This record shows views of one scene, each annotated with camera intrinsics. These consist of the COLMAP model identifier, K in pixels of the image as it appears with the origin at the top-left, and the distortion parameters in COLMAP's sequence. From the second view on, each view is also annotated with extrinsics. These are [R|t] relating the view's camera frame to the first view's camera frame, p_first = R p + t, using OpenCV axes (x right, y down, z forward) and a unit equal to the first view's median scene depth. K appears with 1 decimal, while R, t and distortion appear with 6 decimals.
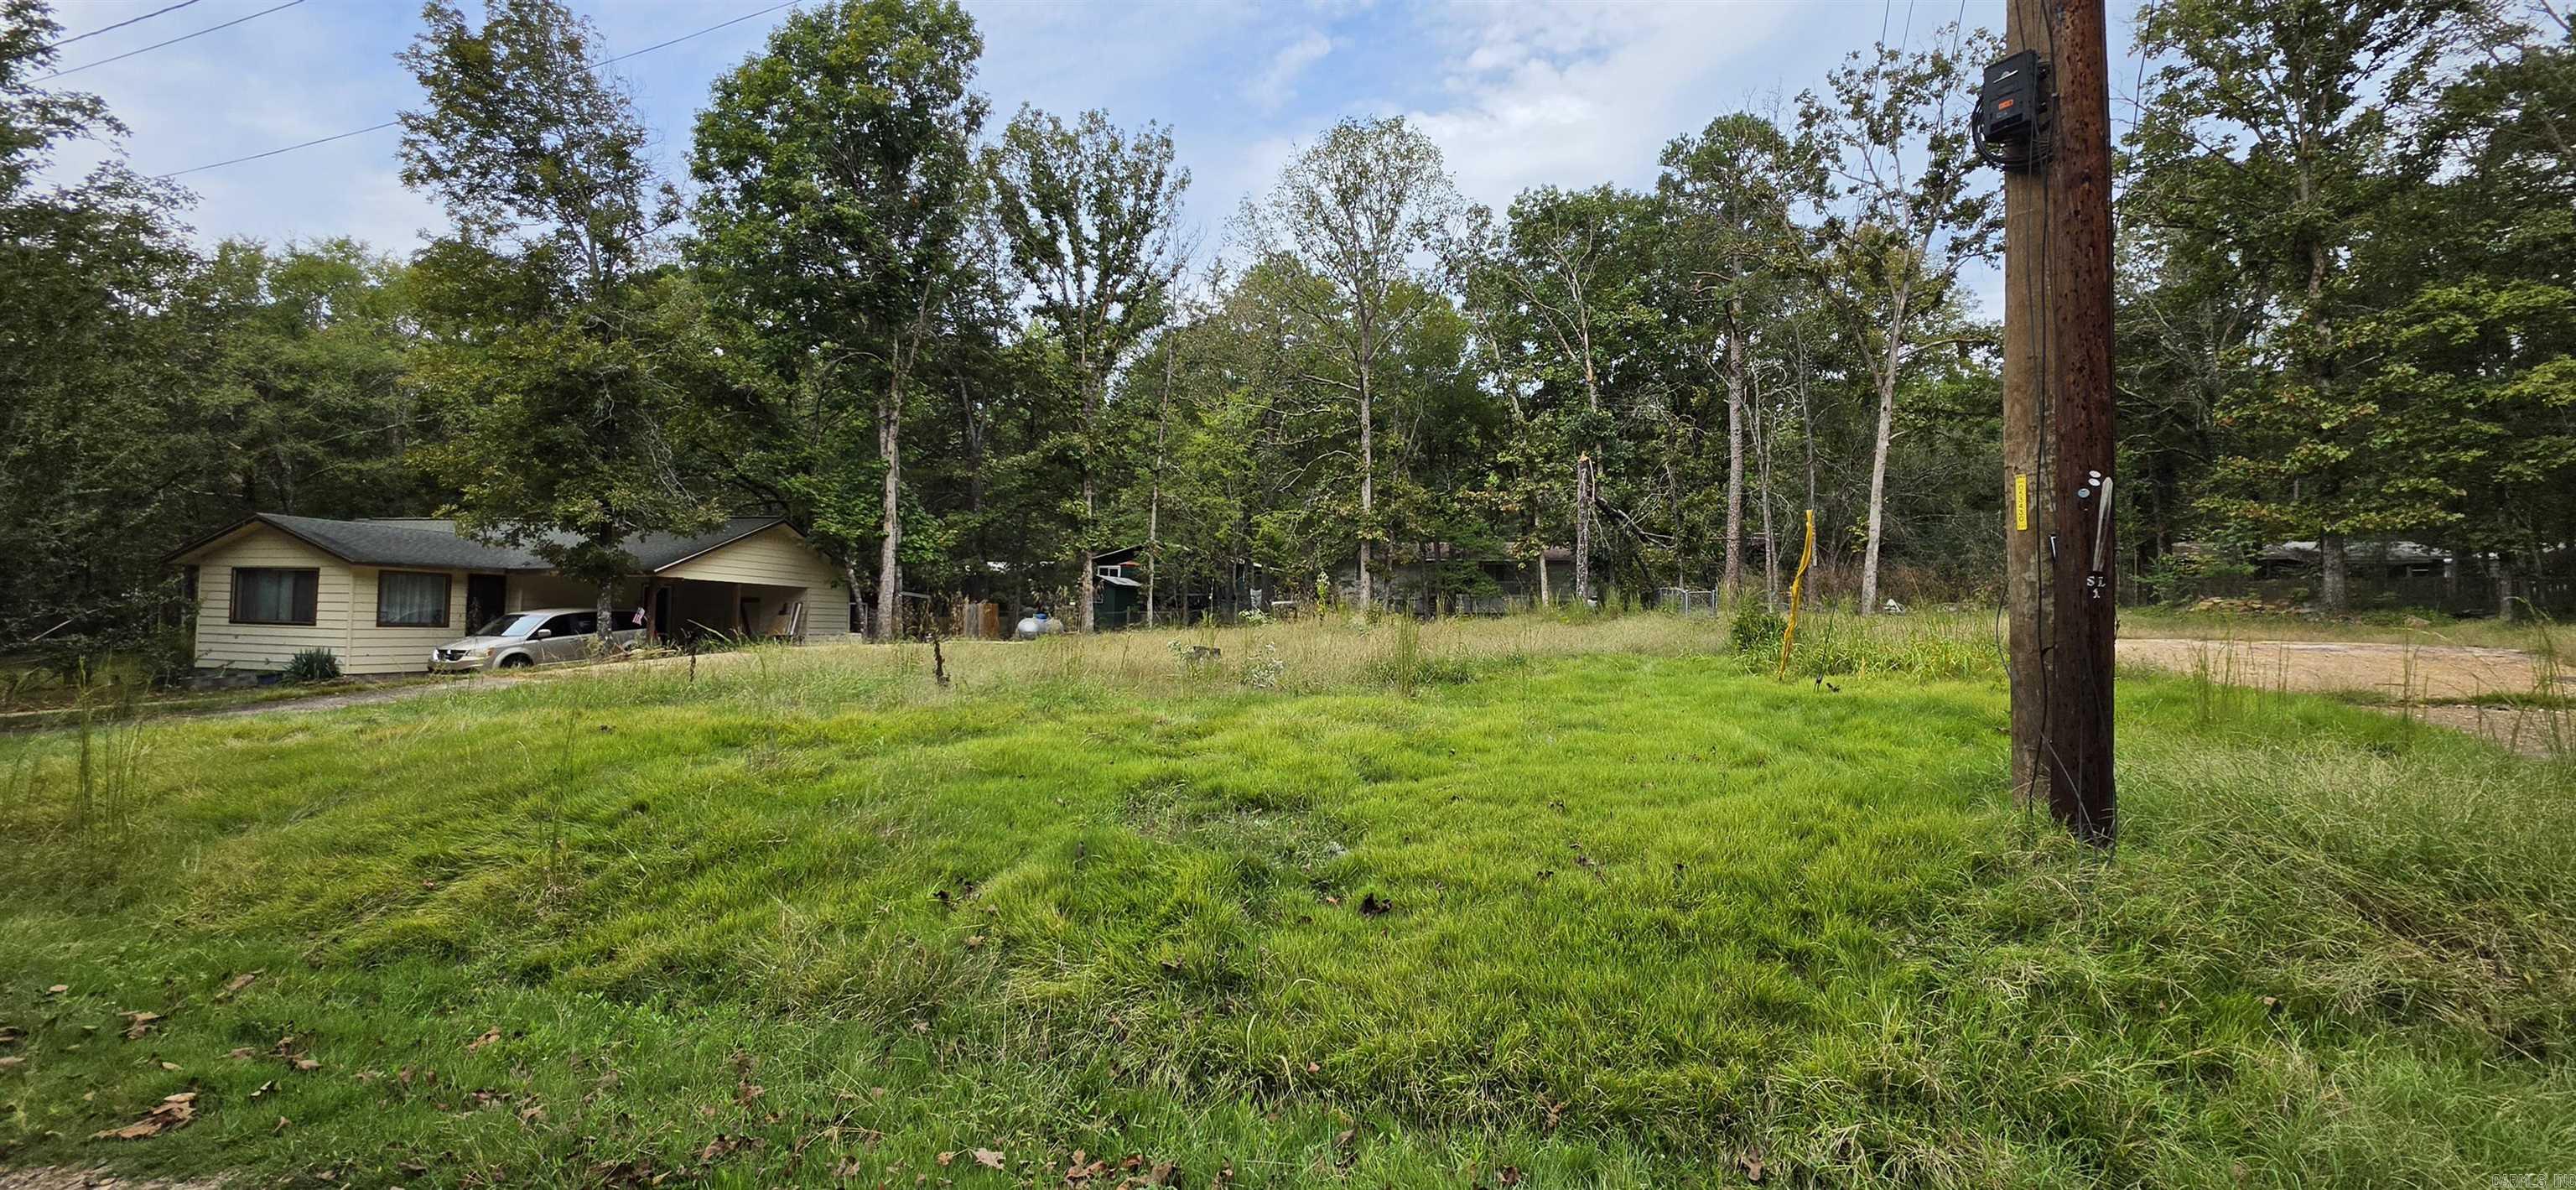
lens RADIAL K [[1026.9, 0, 1279.7], [0, 1026.9, 588.3], [0, 0, 1]] dist [-0.000948, 0.000353]
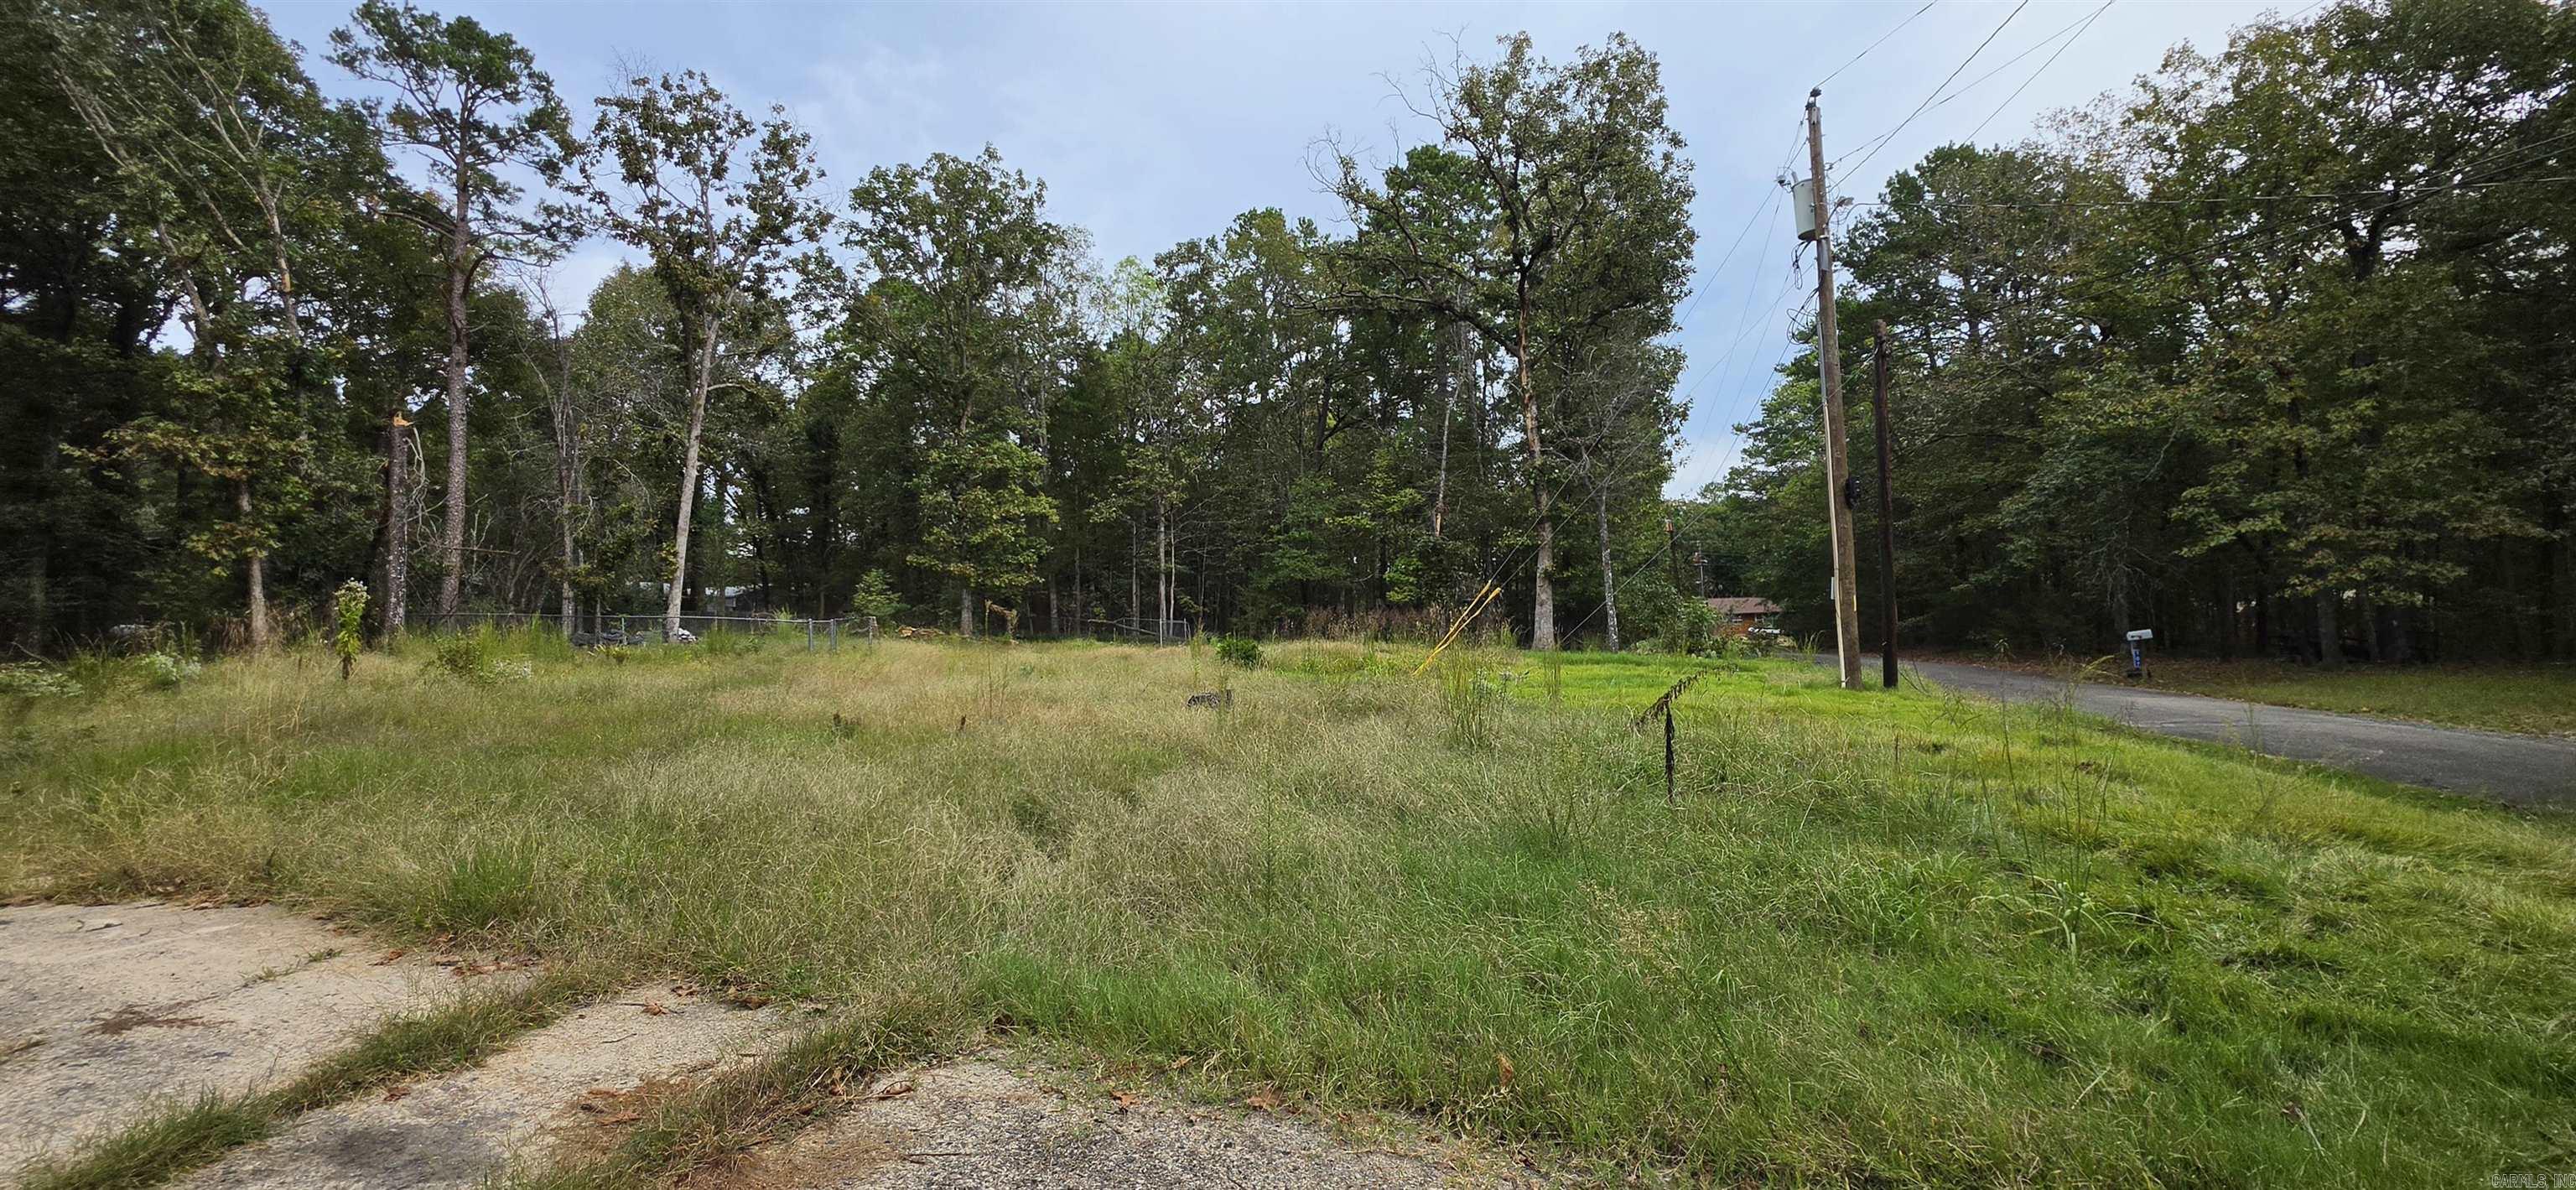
lens RADIAL K [[1026.9, 0, 1263.7], [0, 1026.9, 584.6], [0, 0, 1]] dist [-0.000948, 0.000353]
pose [[-0.013264, 0.039830, 0.999118, -0.401397], [-0.013856, 0.999103, -0.040013, 0.001626], [-0.999816, -0.014375, -0.012701, 0.444483]]
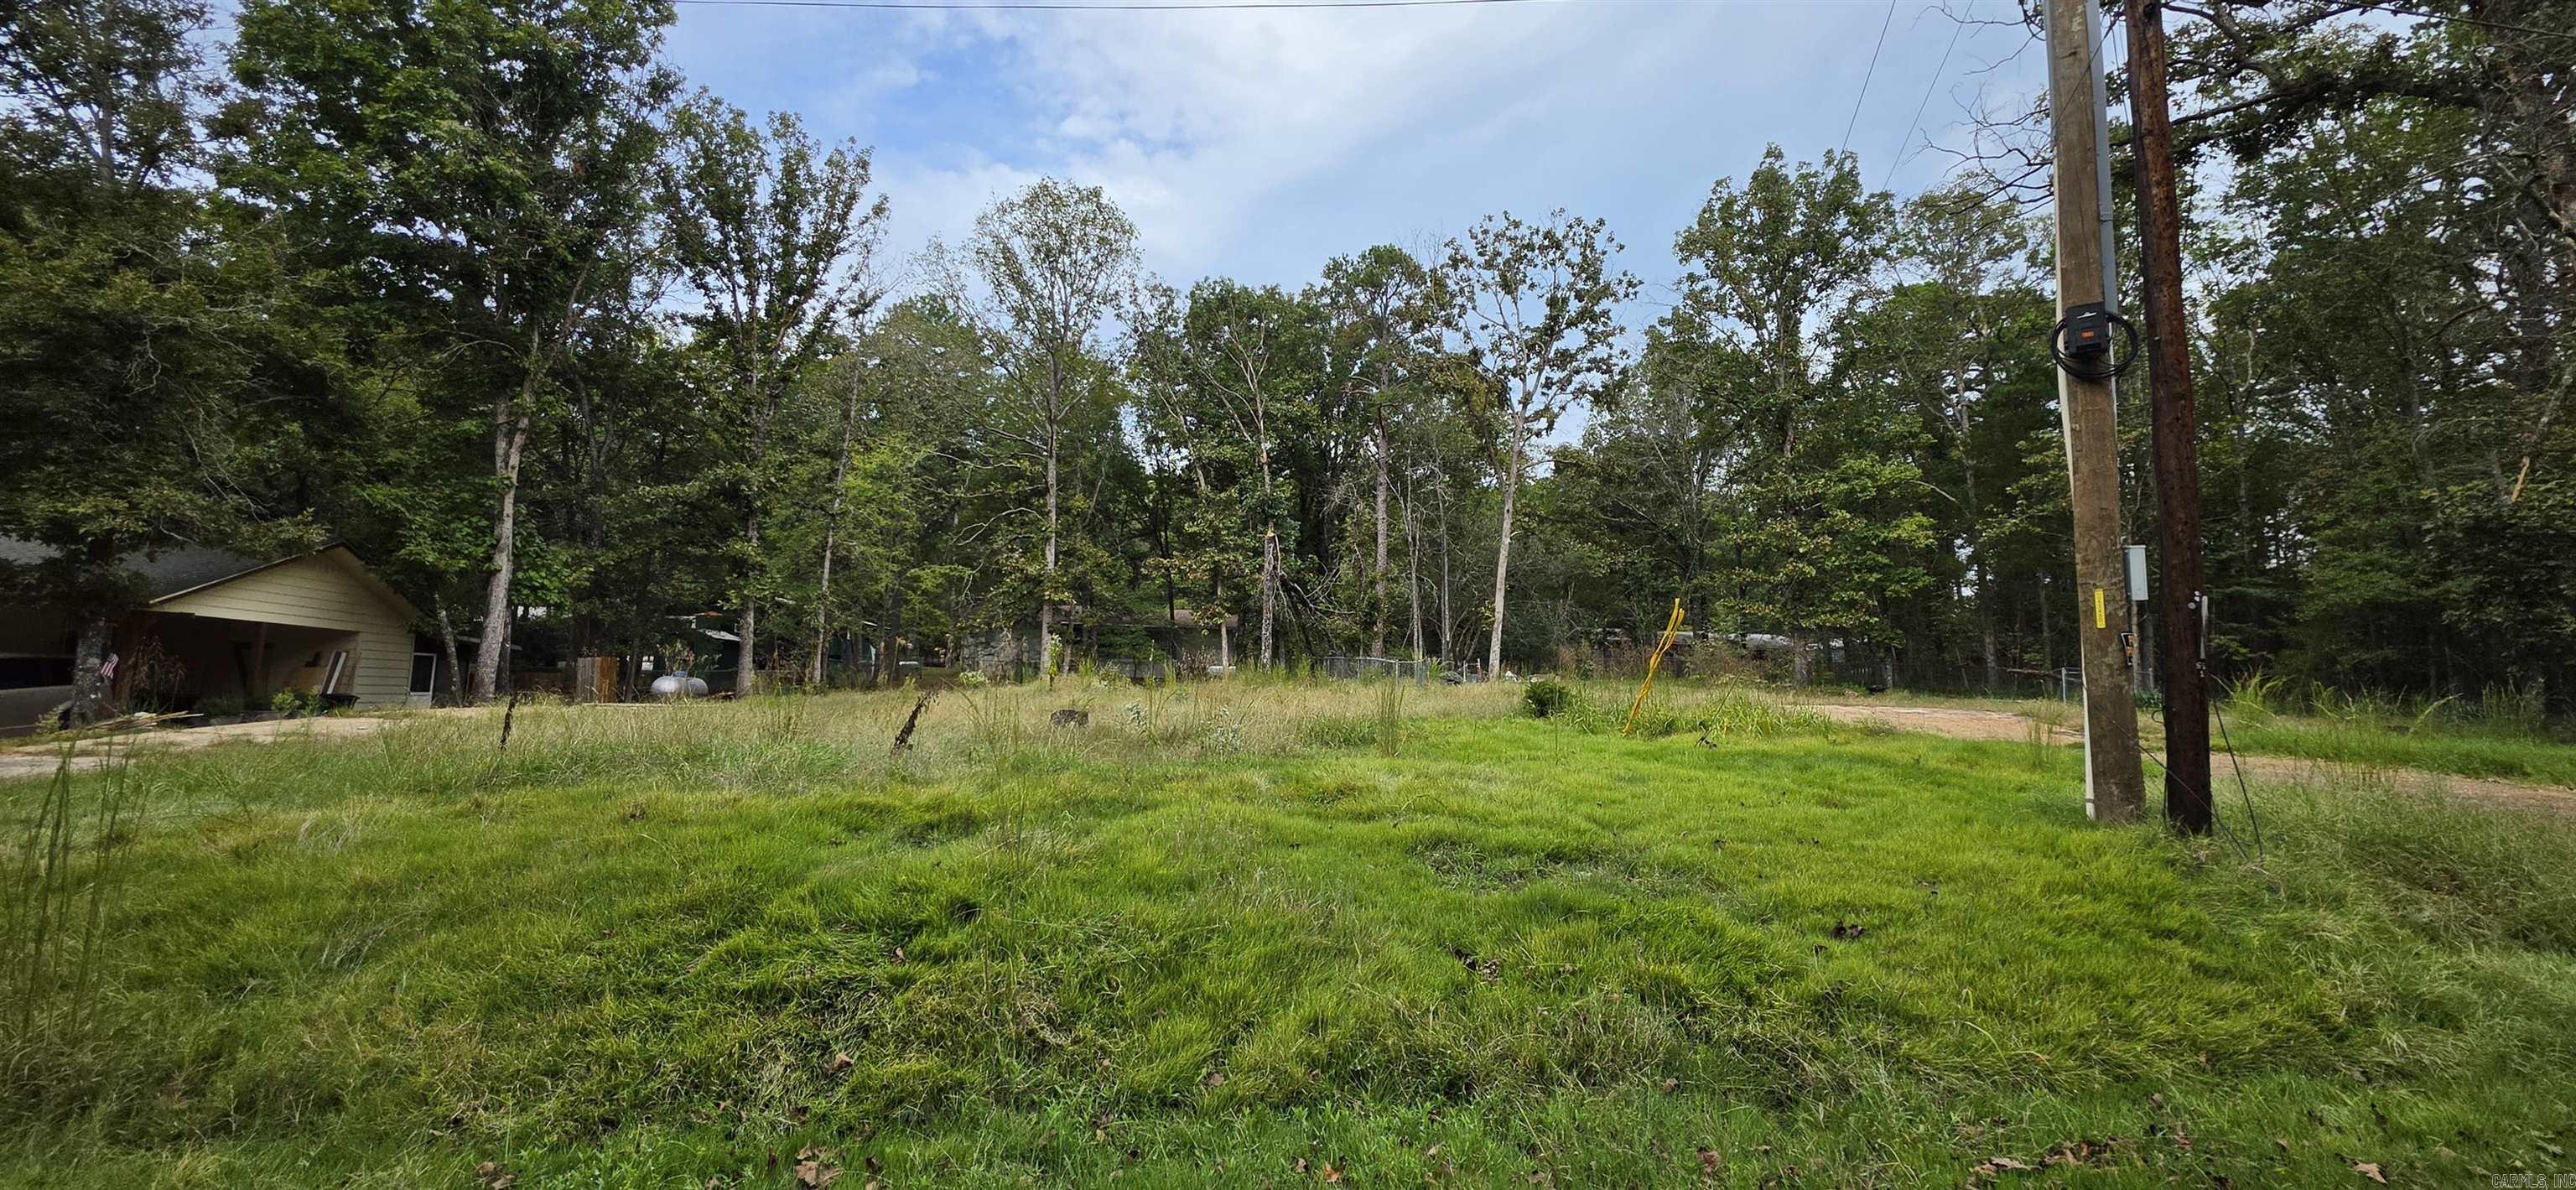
lens RADIAL K [[1026.9, 0, 1275.4], [0, 1026.9, 588.2], [0, 0, 1]] dist [-0.000948, 0.000353]
pose [[0.913363, 0.049300, 0.404151, -0.132497], [-0.024019, 0.997438, -0.067388, 0.001760], [-0.406438, 0.051842, 0.912207, 0.023567]]
